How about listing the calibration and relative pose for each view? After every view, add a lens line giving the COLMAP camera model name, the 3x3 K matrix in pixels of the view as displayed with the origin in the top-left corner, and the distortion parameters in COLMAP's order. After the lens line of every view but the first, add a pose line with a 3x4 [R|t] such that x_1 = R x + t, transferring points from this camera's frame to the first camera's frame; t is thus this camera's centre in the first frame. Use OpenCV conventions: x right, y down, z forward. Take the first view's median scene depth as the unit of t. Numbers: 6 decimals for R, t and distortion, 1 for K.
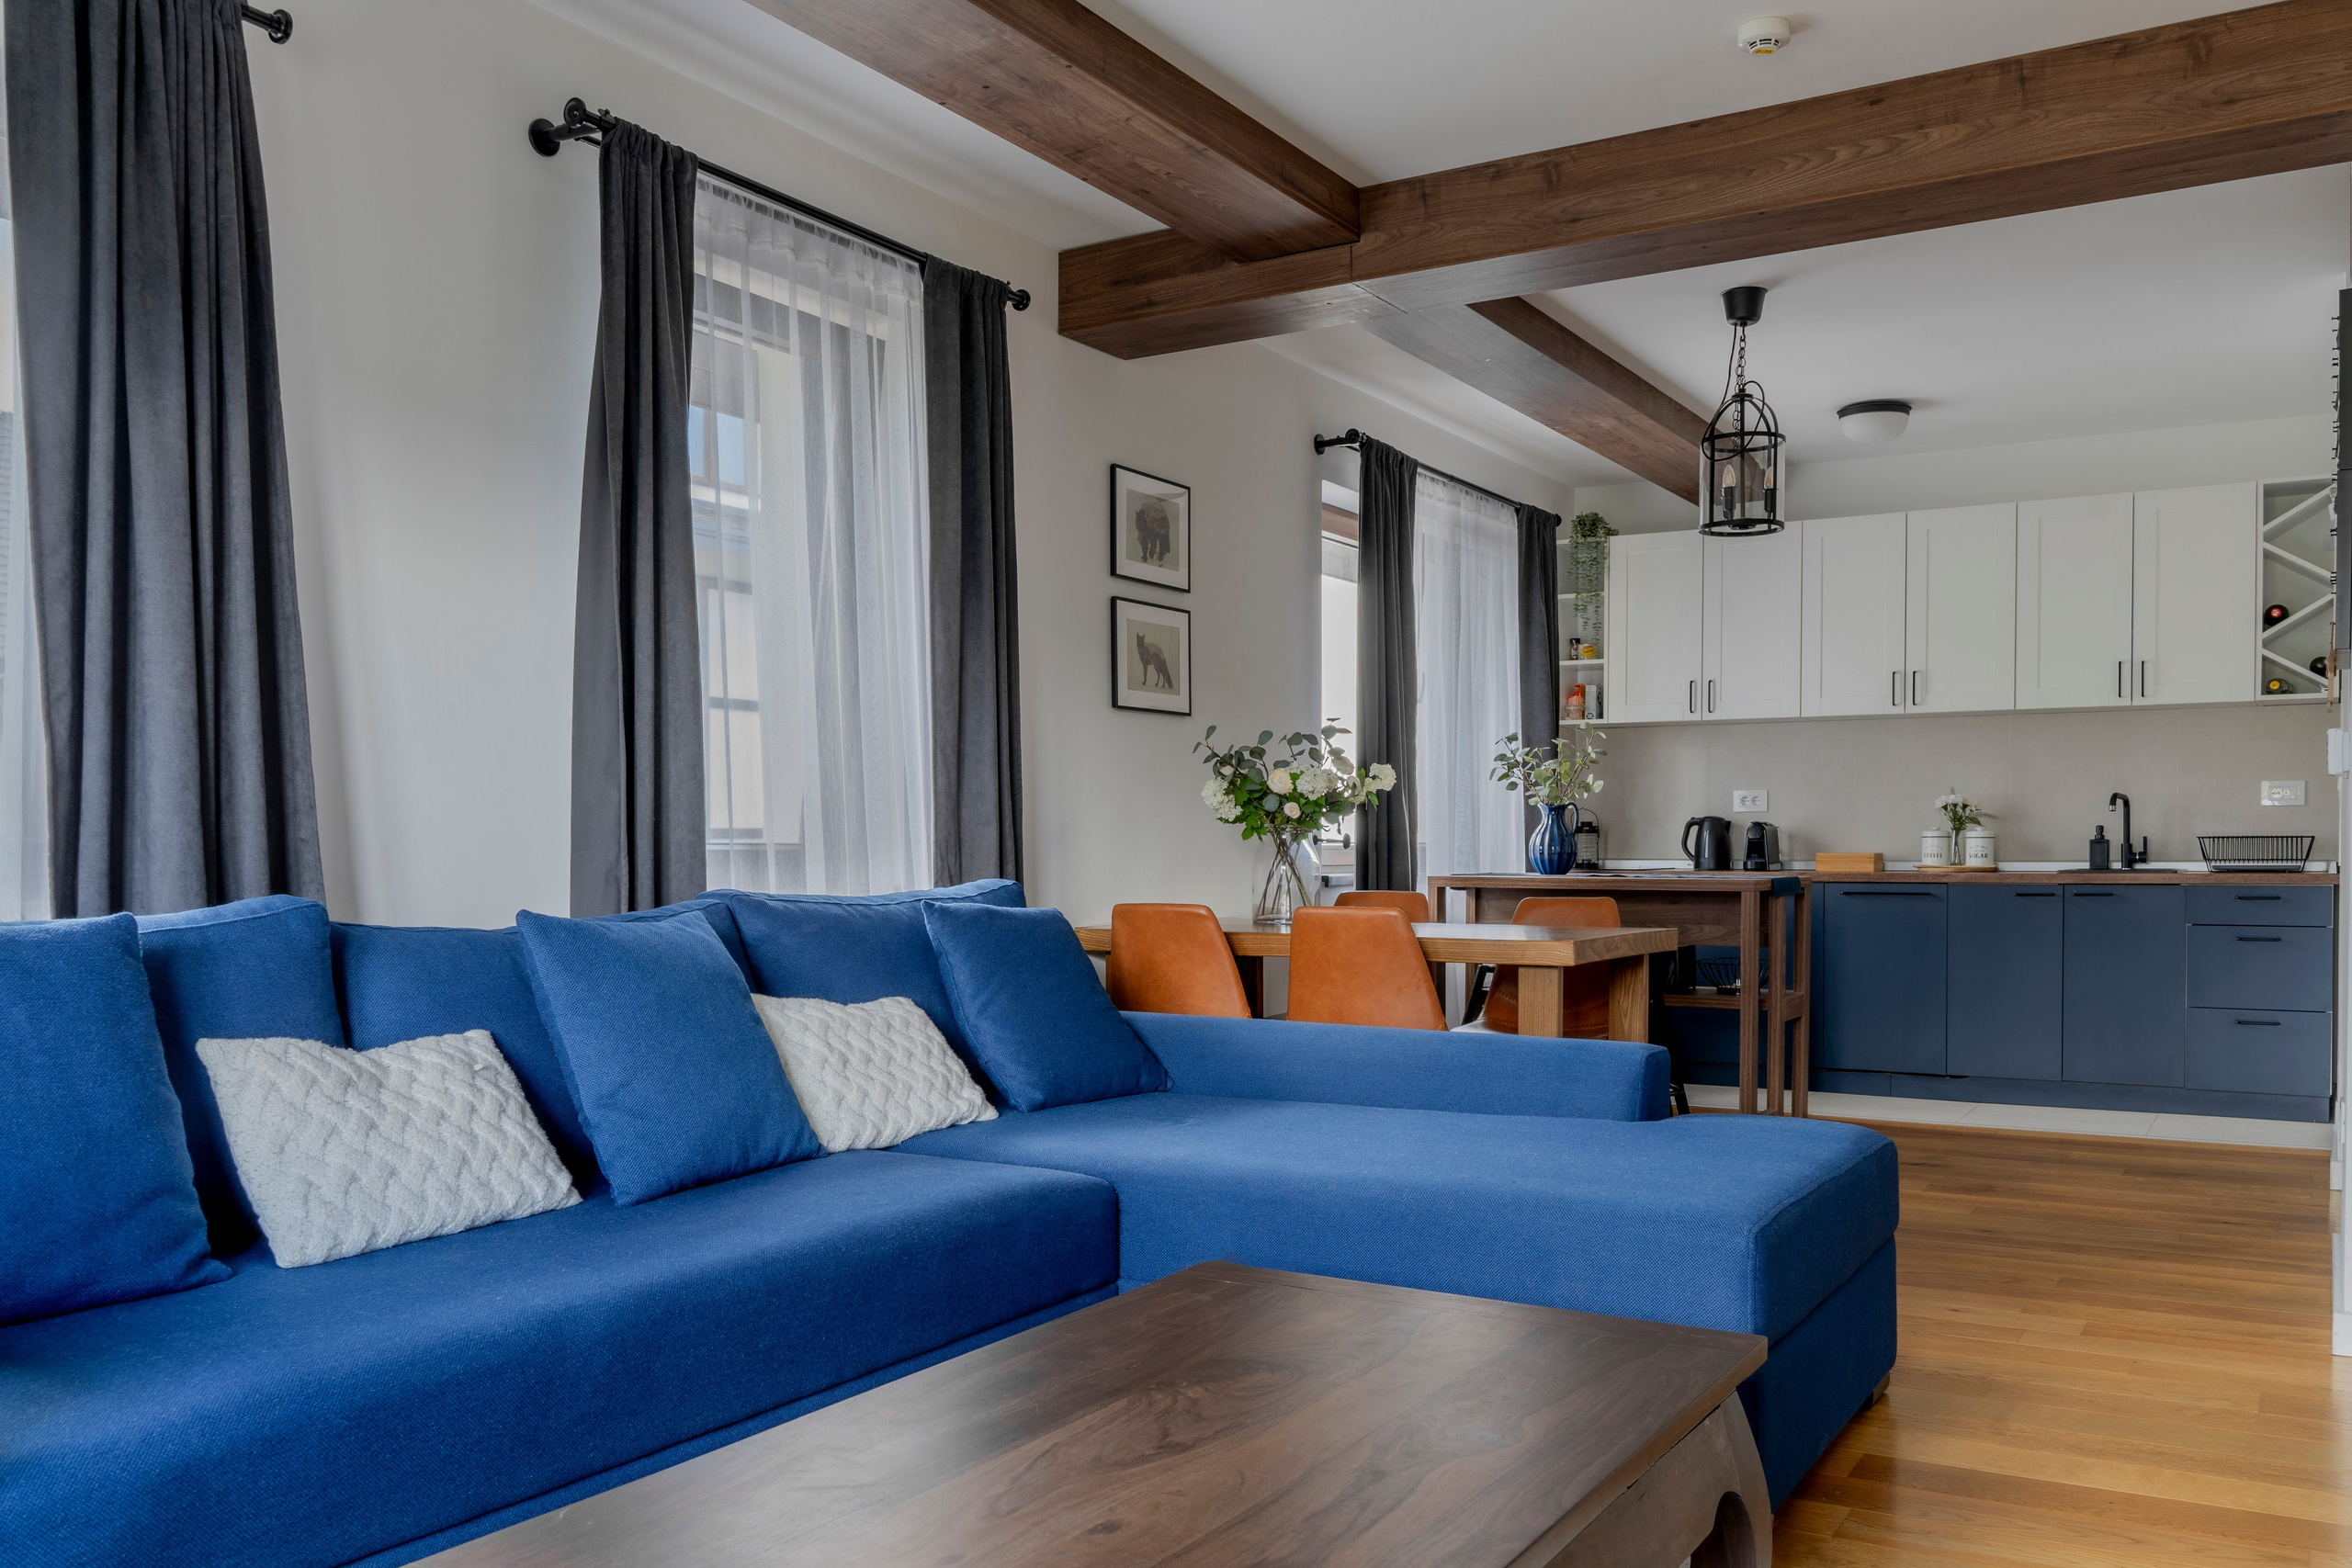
lens RADIAL K [[1910.0, 0, 1142.0], [0, 1910.0, 887.3], [0, 0, 1]] dist [0.001409, -0.008441]
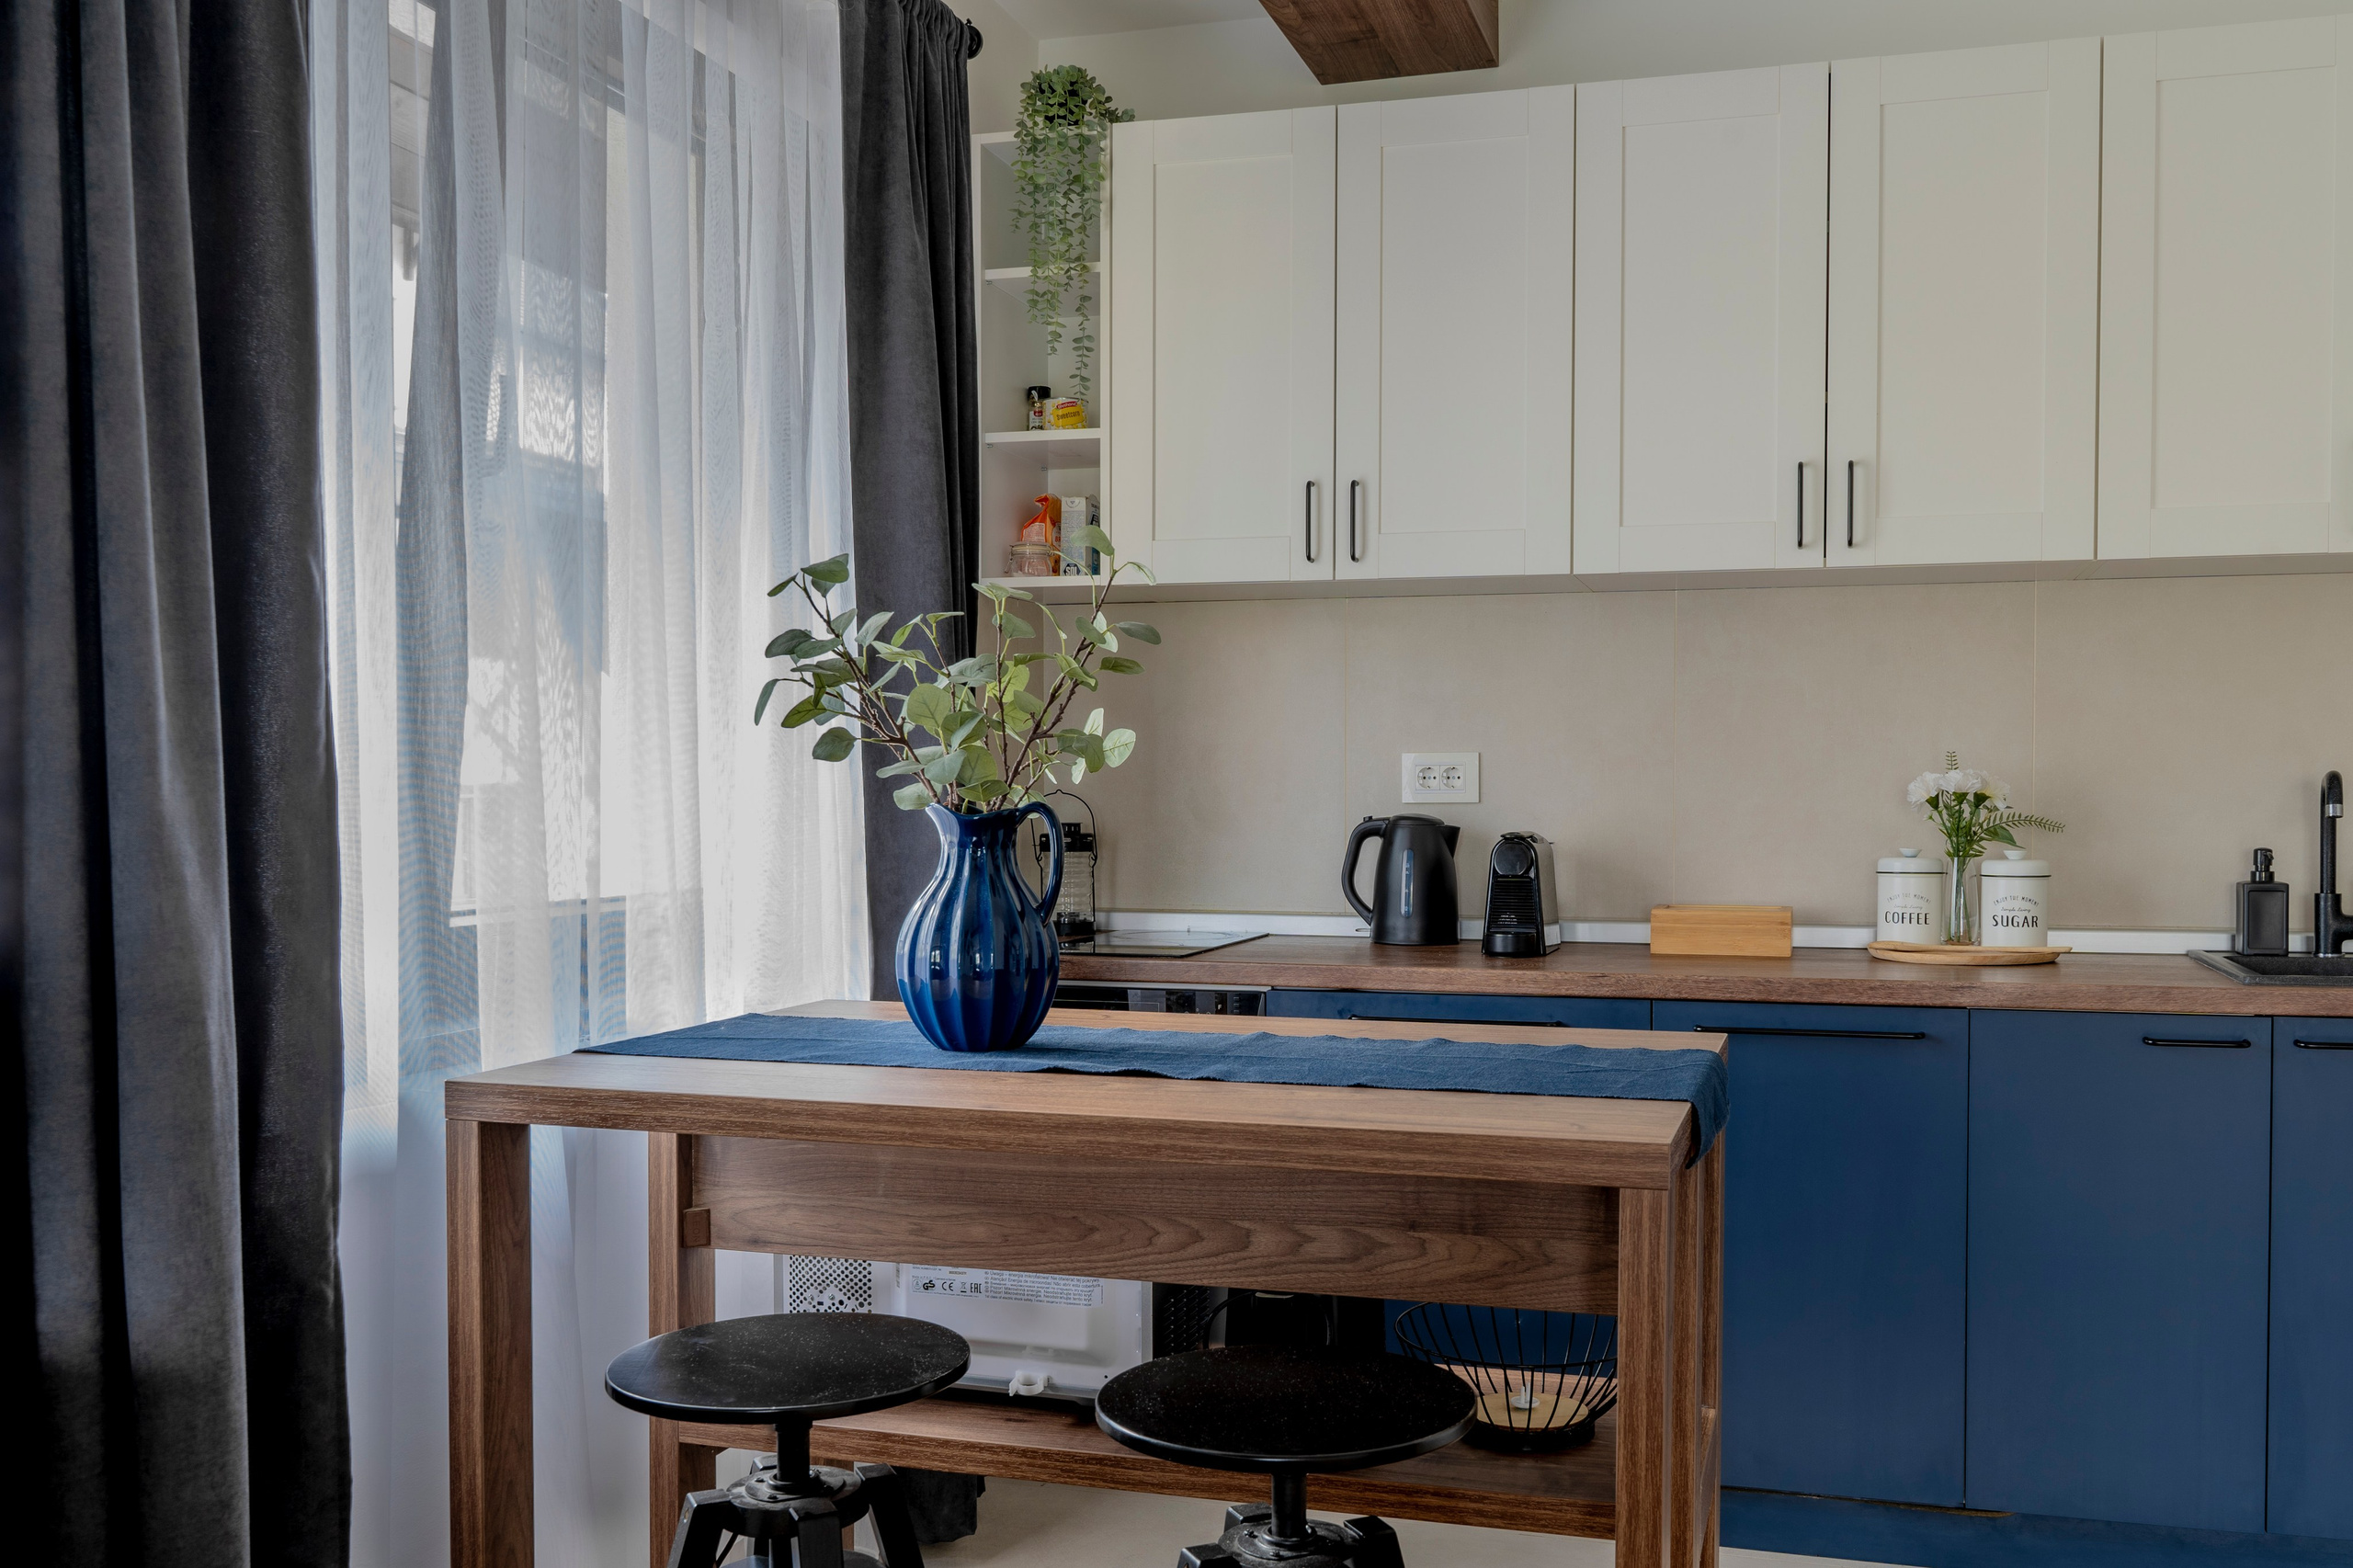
lens RADIAL K [[2081.8, 0, 1237.6], [0, 2081.8, 865.2], [0, 0, 1]] dist [-0.017262, 0.050487]
pose [[0.956979, -0.009014, 0.290019, 0.167631], [0.004812, 0.999873, 0.015196, -0.039440], [-0.290119, -0.013147, 0.956900, 0.676767]]
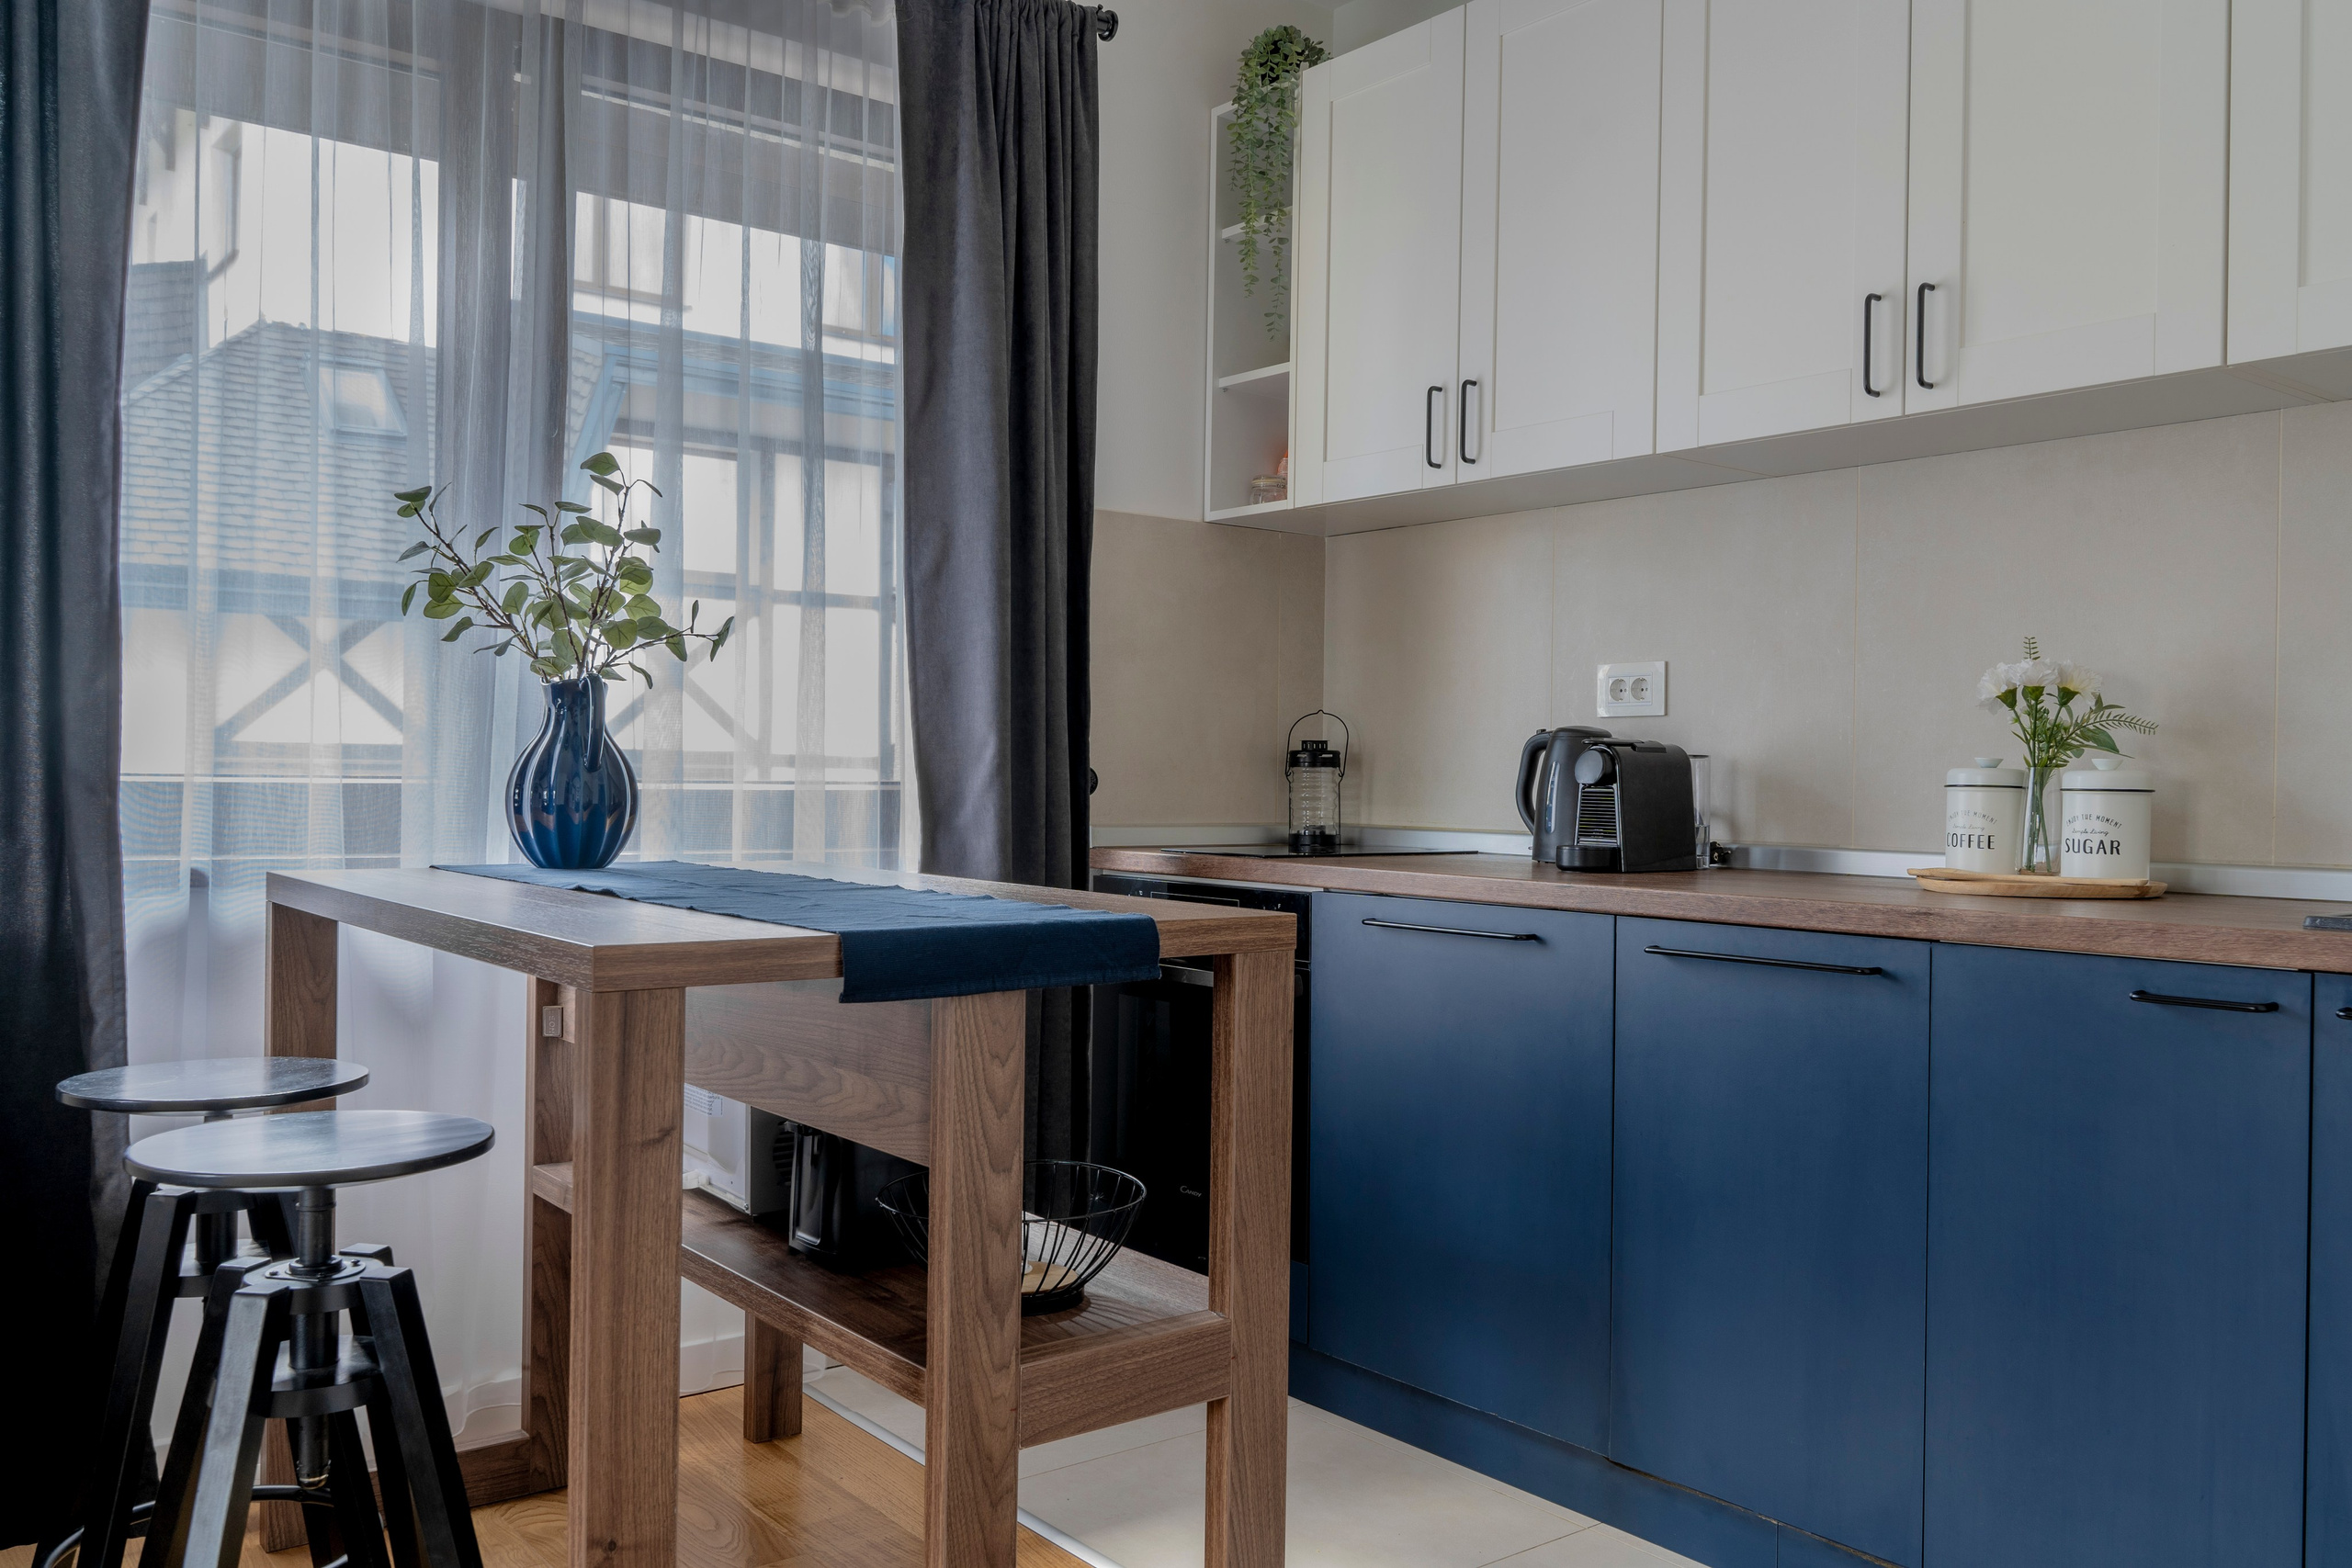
lens RADIAL K [[1910.0, 0, 1114.9], [0, 1910.0, 780.7], [0, 0, 1]] dist [0.001409, -0.008441]
pose [[0.934758, 0.013720, -0.355021, 0.427593], [-0.020820, 0.999652, -0.016186, -0.020939], [0.354675, 0.022522, 0.934718, 0.702128]]
